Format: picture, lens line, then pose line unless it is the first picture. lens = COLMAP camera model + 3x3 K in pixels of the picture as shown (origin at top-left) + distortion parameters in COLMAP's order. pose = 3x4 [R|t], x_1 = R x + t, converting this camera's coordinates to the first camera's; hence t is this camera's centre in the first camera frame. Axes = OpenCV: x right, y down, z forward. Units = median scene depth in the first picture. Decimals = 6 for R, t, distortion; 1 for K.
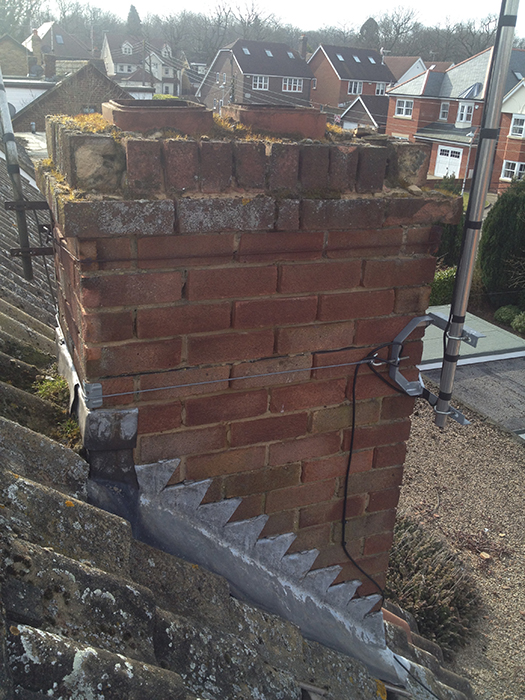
lens RADIAL K [[652.5, 0, 262.5], [0, 652.5, 350.0], [0, 0, 1]] dist [0.071379, -0.172257]
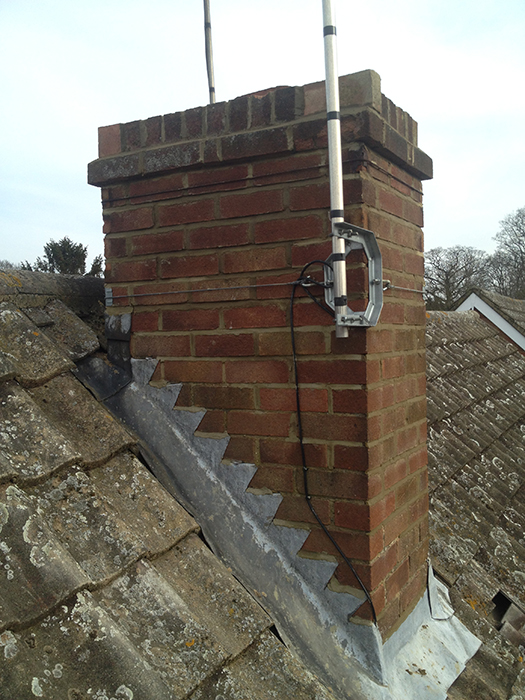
lens RADIAL K [[661.5, 0, 265.9], [0, 661.5, 353.0], [0, 0, 1]] dist [0.088323, -0.213013]
pose [[0.605690, -0.042182, -0.794582, 1.107049], [-0.242778, 0.941180, -0.235028, 0.441906], [0.757759, 0.335261, 0.559822, 0.467937]]
